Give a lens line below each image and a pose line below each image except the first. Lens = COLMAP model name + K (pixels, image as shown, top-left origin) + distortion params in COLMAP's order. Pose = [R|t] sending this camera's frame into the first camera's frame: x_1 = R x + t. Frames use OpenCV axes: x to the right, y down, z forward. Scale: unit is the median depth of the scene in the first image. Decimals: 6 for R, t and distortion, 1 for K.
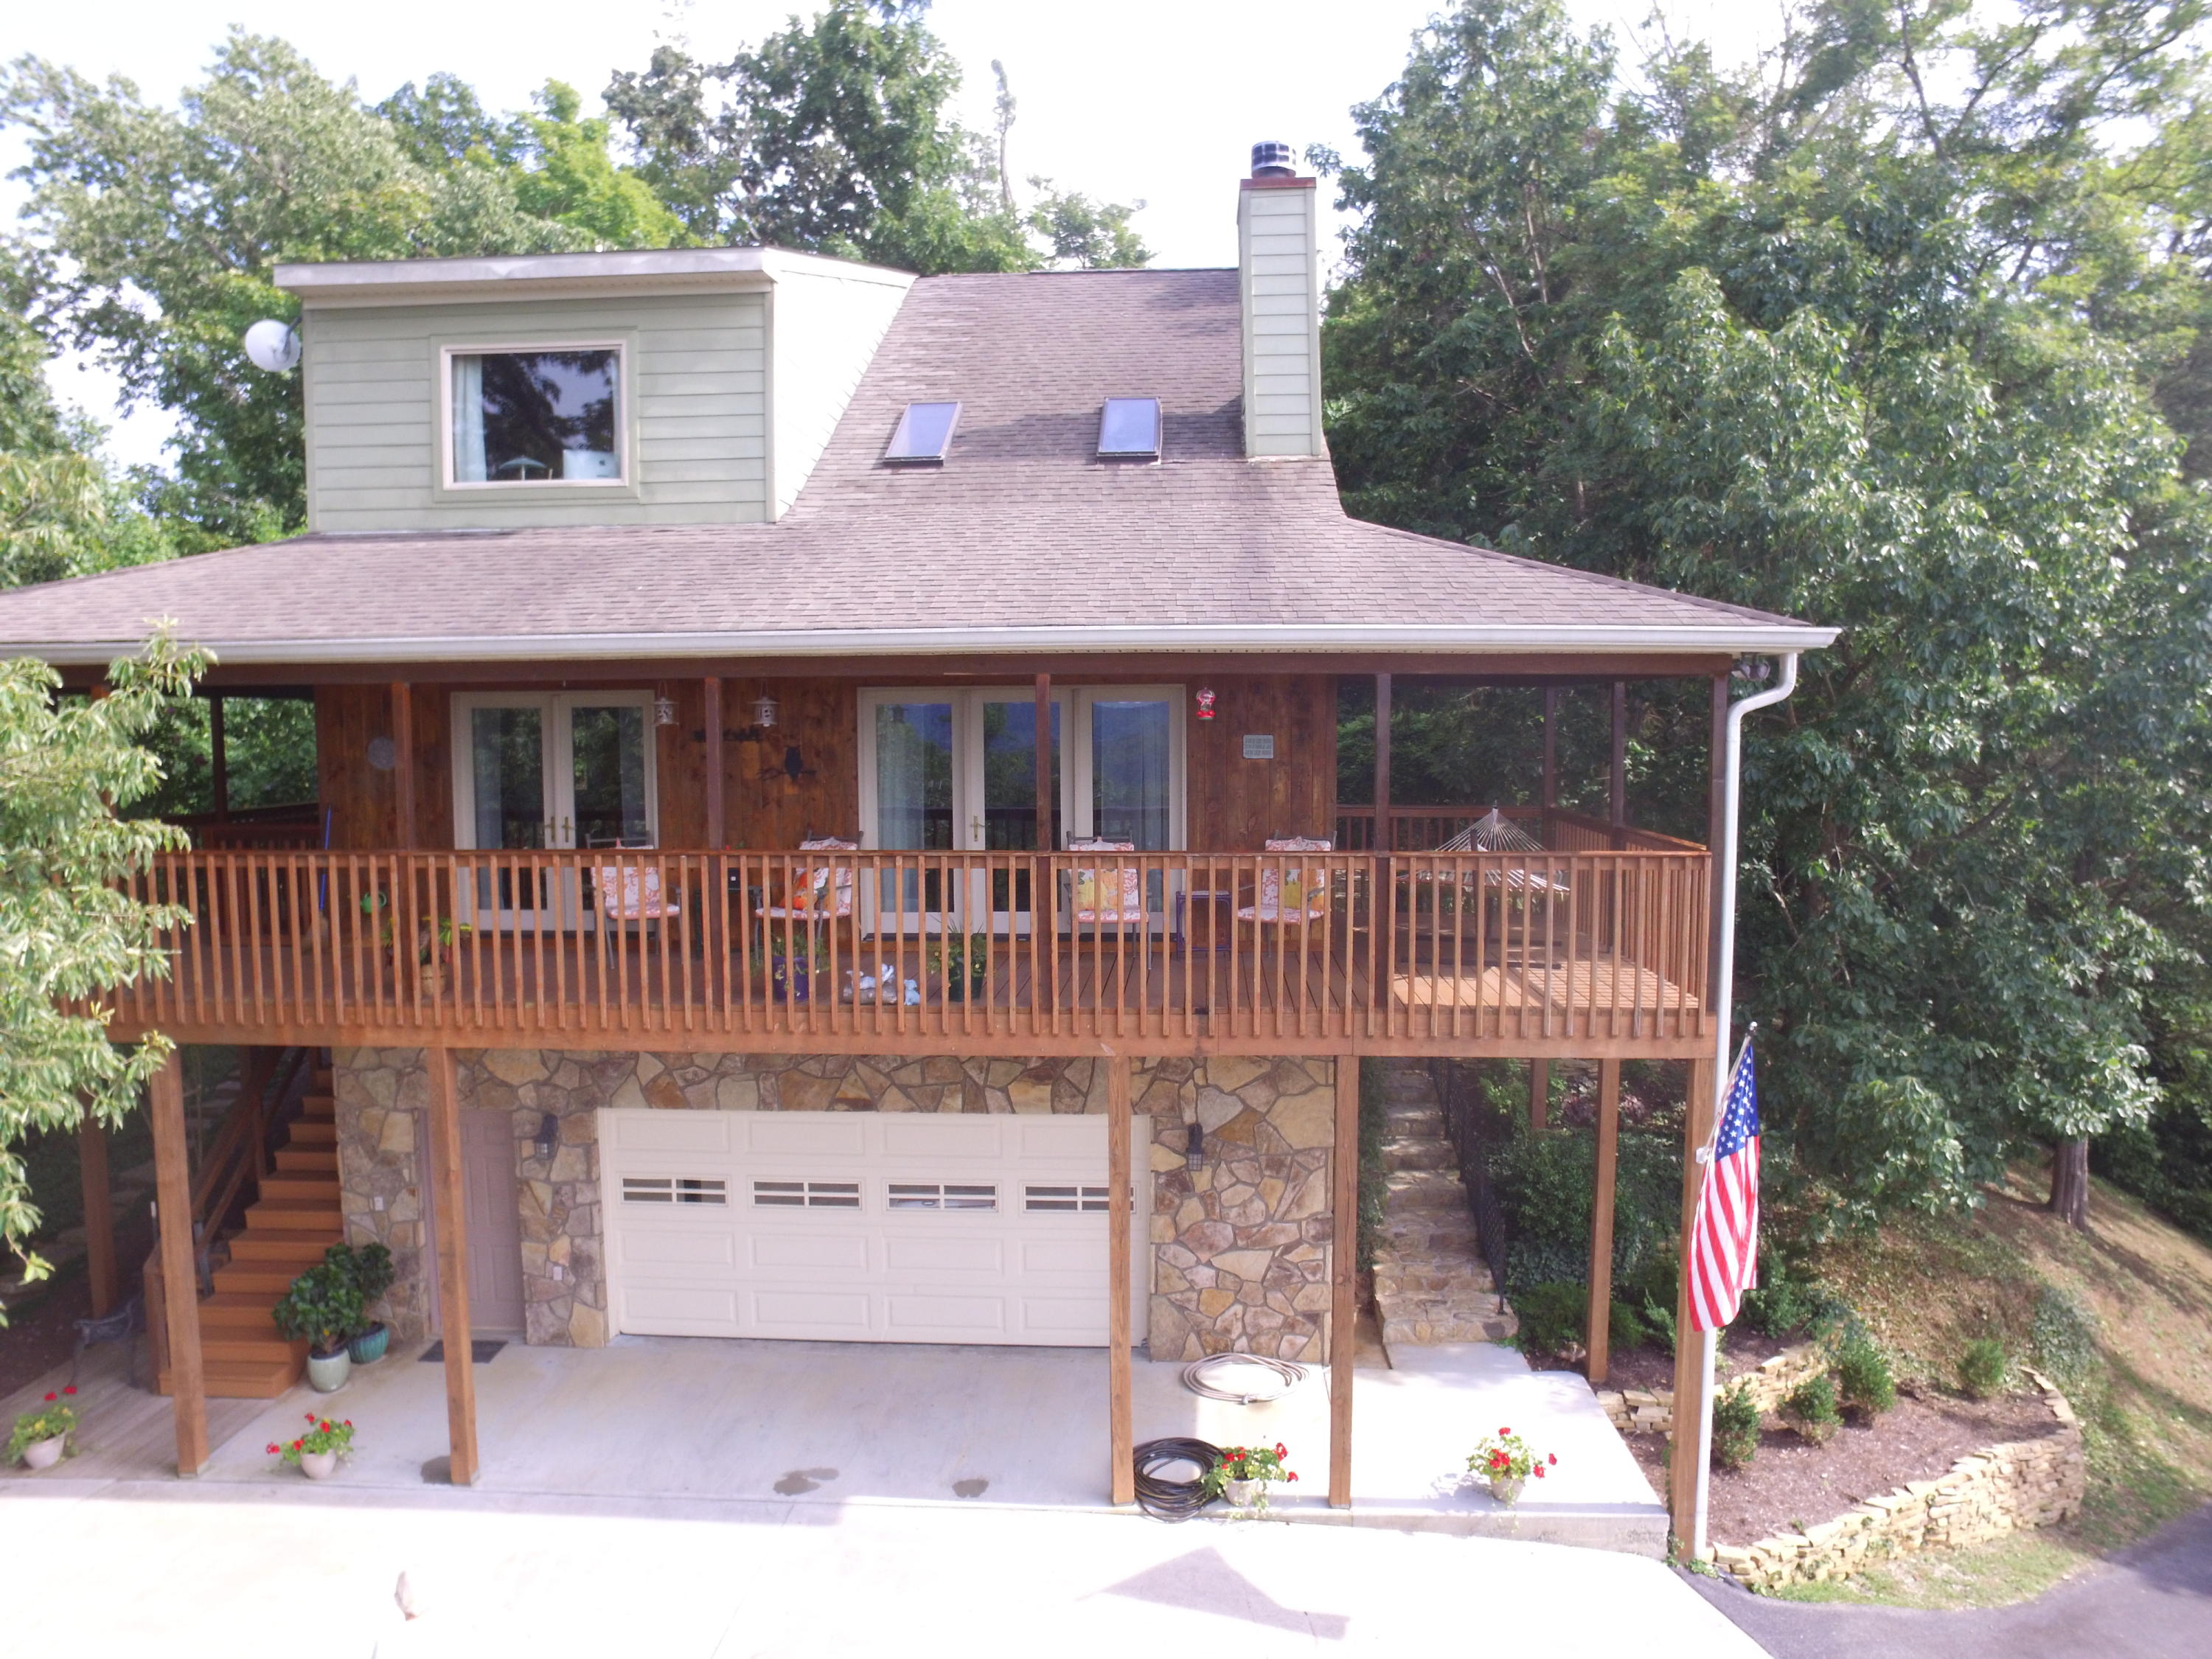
lens RADIAL K [[1511.3, 0, 1122.2], [0, 1511.3, 837.3], [0, 0, 1]] dist [-0.111571, 0.069507]
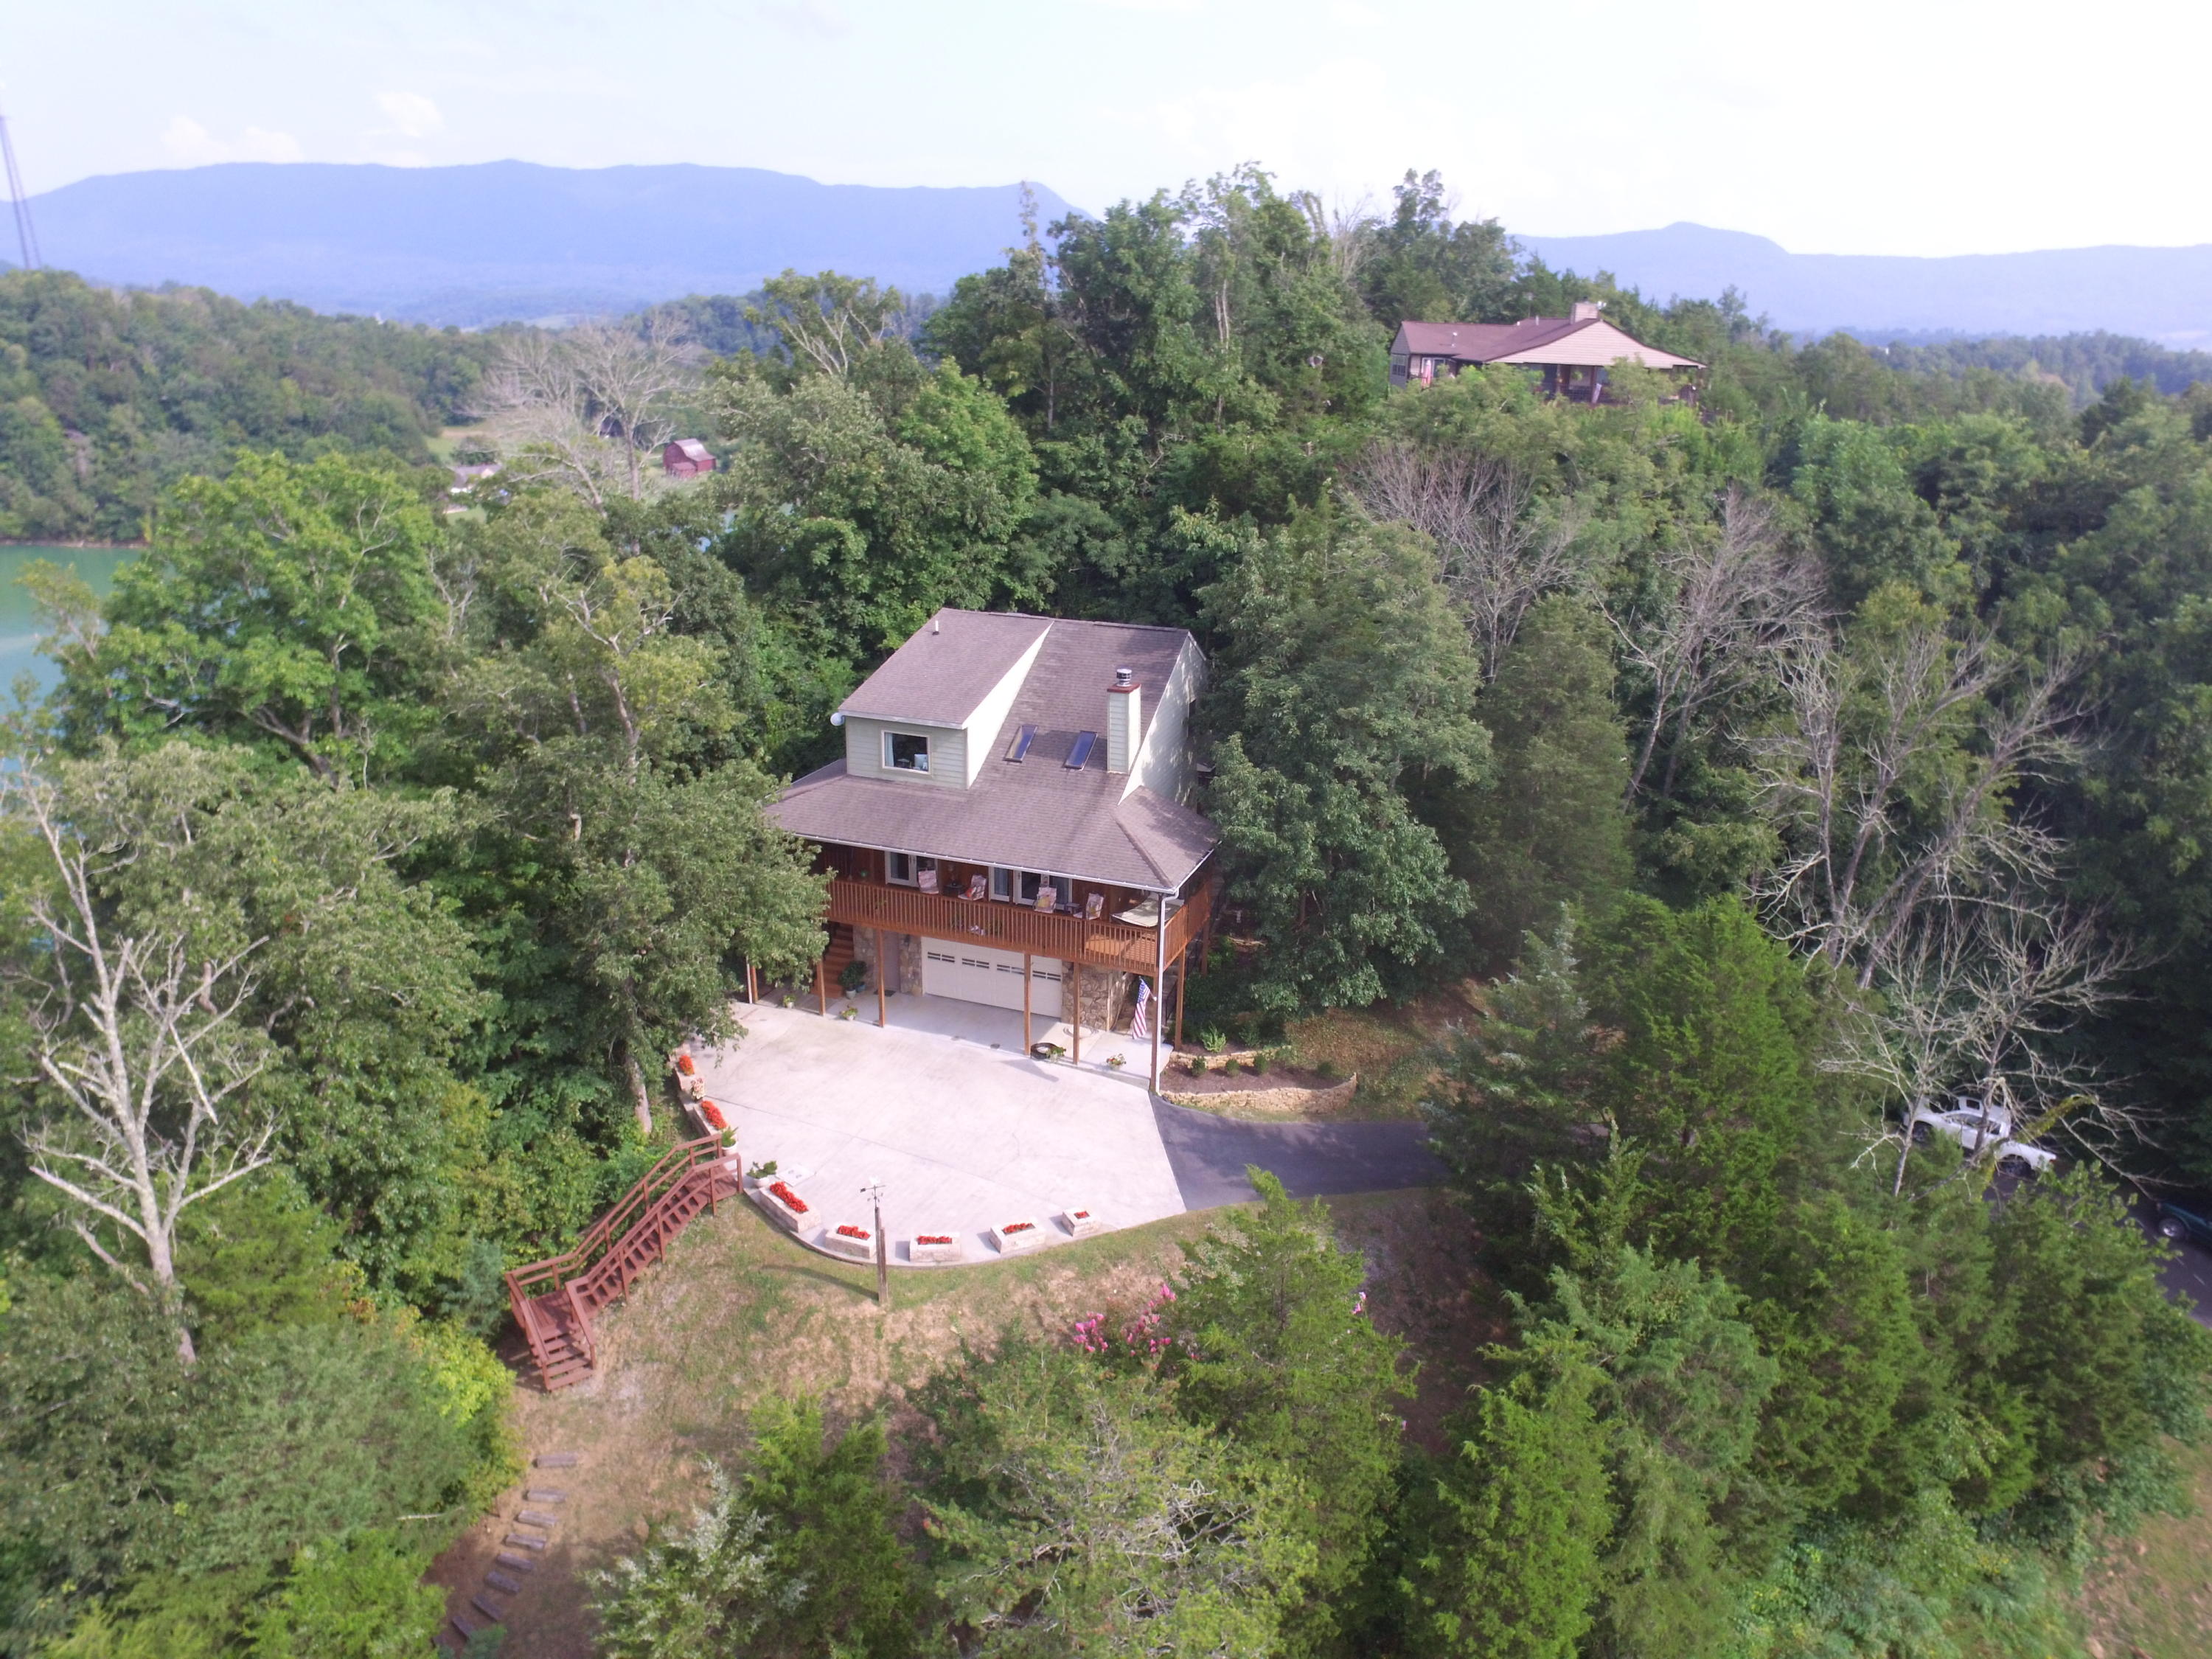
lens RADIAL K [[1566.2, 0, 1087.1], [0, 1566.2, 823.7], [0, 0, 1]] dist [-0.077122, -0.000945]
pose [[0.948471, 0.118266, -0.293965, 1.147581], [-0.043876, 0.967817, 0.247800, -1.065532], [0.313810, -0.222133, 0.923136, -2.389777]]
